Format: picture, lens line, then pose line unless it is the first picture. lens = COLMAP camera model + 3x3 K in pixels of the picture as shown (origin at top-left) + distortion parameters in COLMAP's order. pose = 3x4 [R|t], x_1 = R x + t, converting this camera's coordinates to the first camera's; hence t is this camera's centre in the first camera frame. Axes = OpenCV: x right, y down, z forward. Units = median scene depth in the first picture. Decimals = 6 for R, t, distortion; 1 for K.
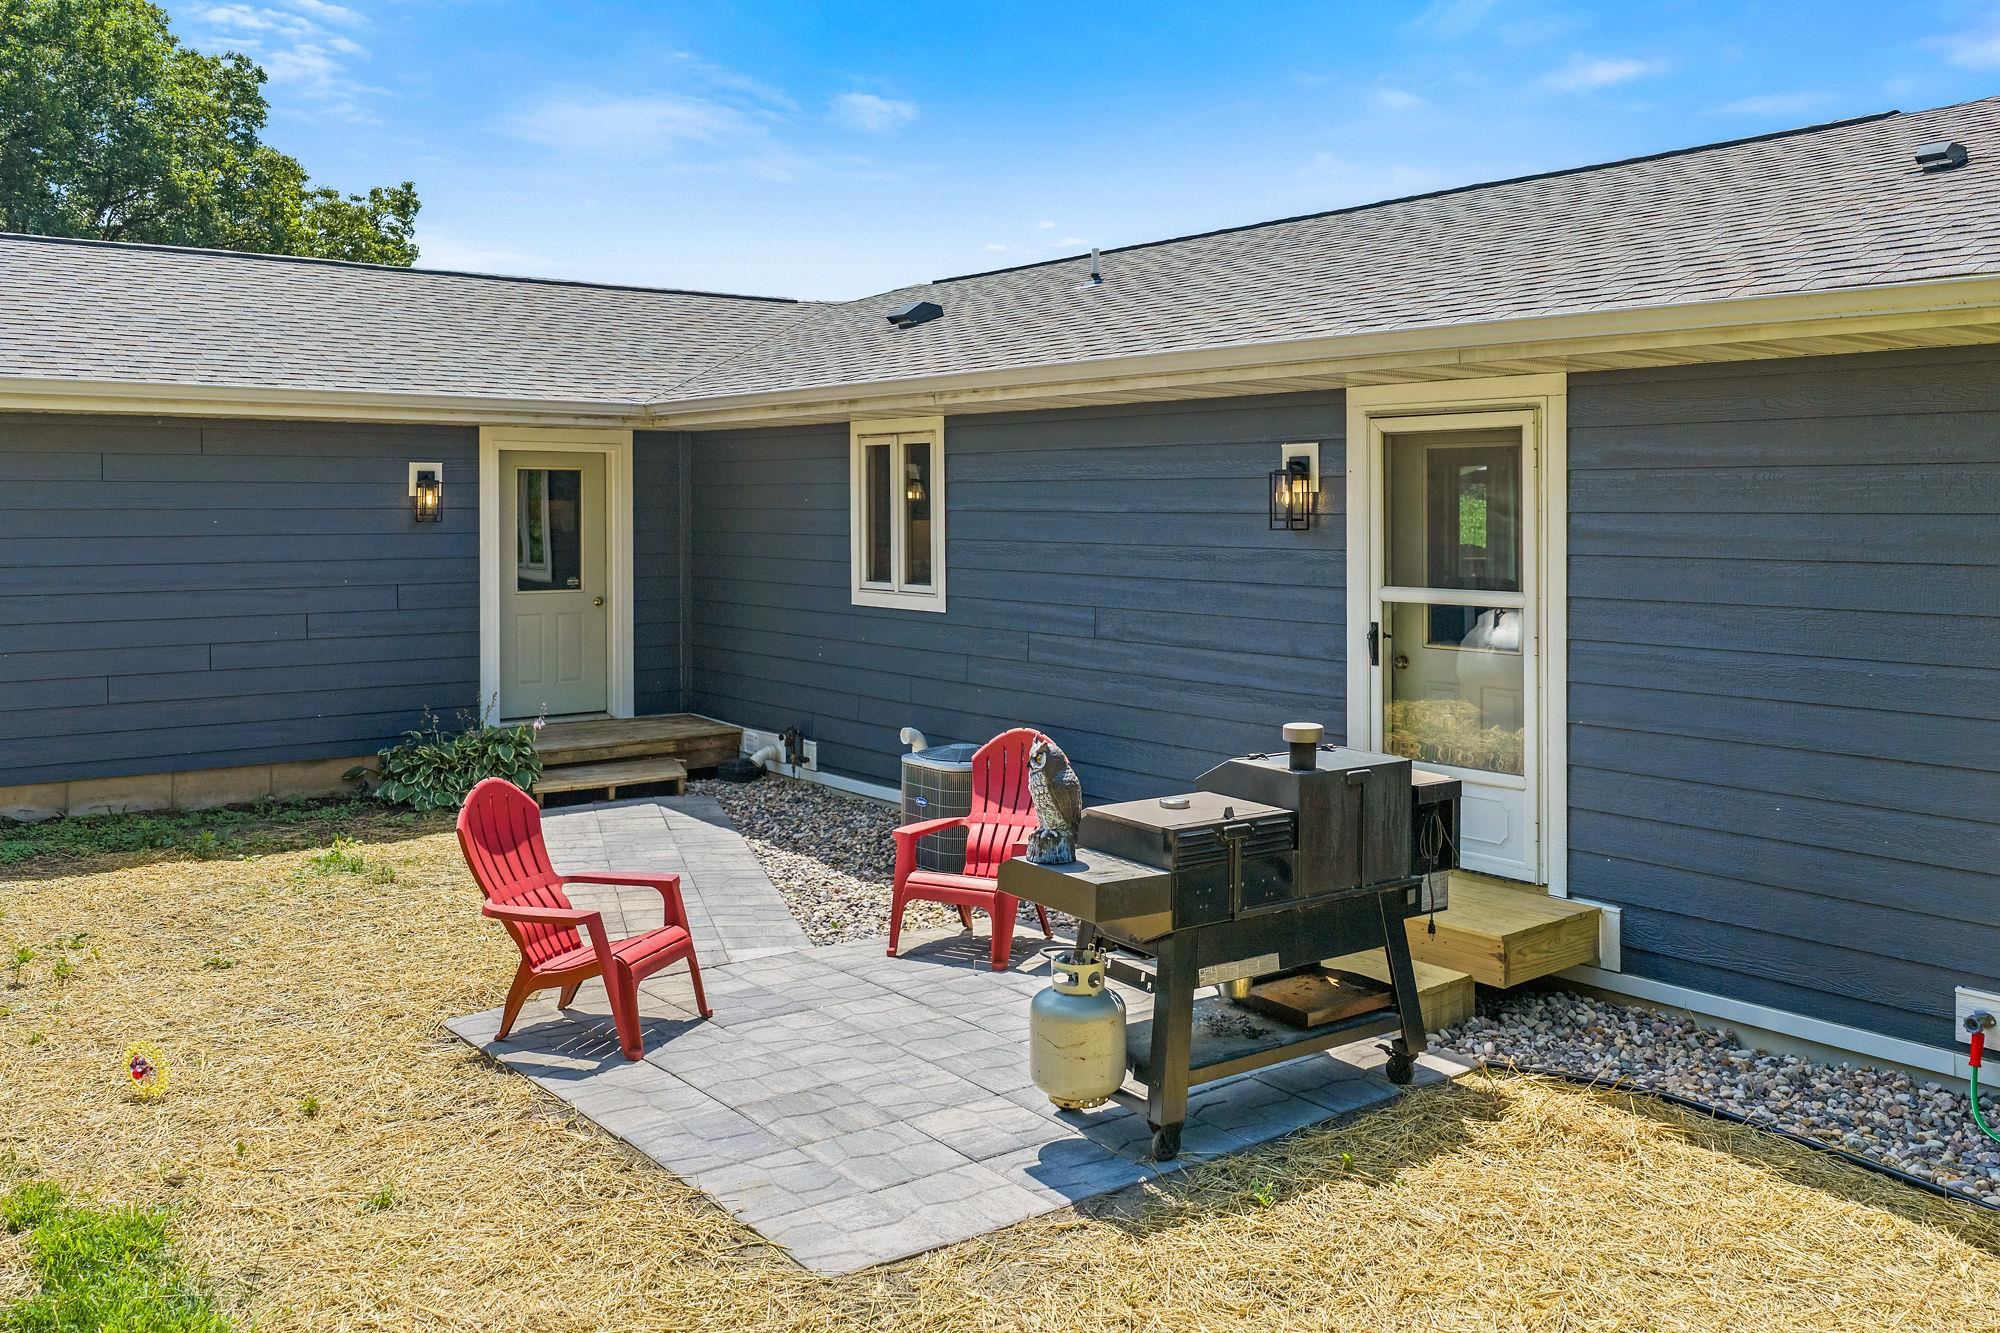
lens RADIAL K [[1688.1, 0, 998.9], [0, 1688.1, 599.0], [0, 0, 1]] dist [0.010354, -0.004967]
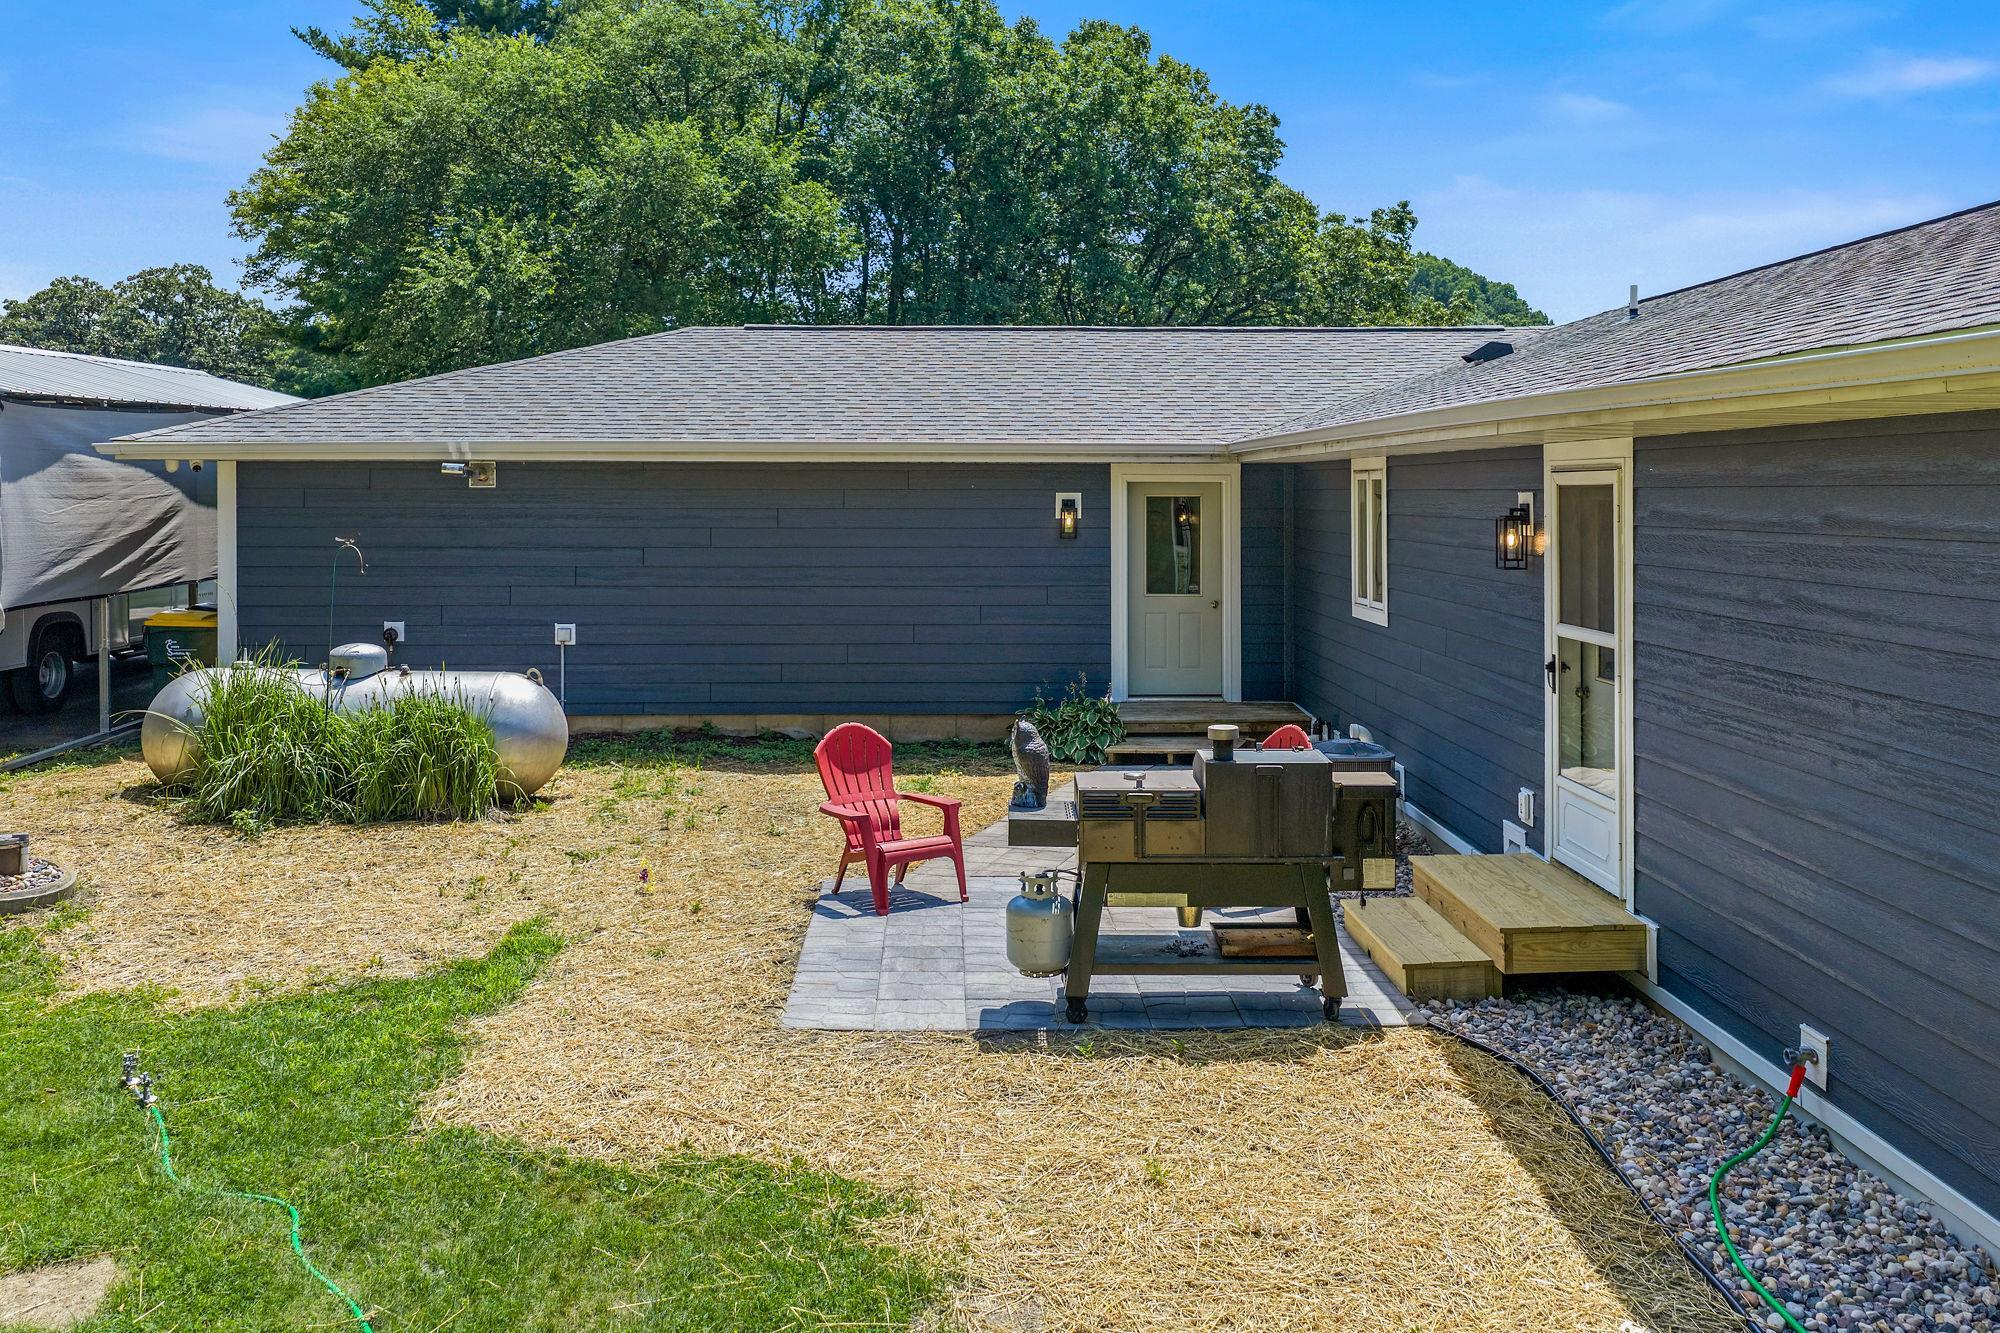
lens RADIAL K [[1665.0, 0, 1011.5], [0, 1665.0, 665.5], [0, 0, 1]] dist [0.010948, -0.011922]
pose [[0.814764, 0.059865, -0.576693, 0.369020], [-0.033238, 0.997842, 0.056624, -0.019226], [0.578839, -0.026967, 0.814996, -0.070497]]
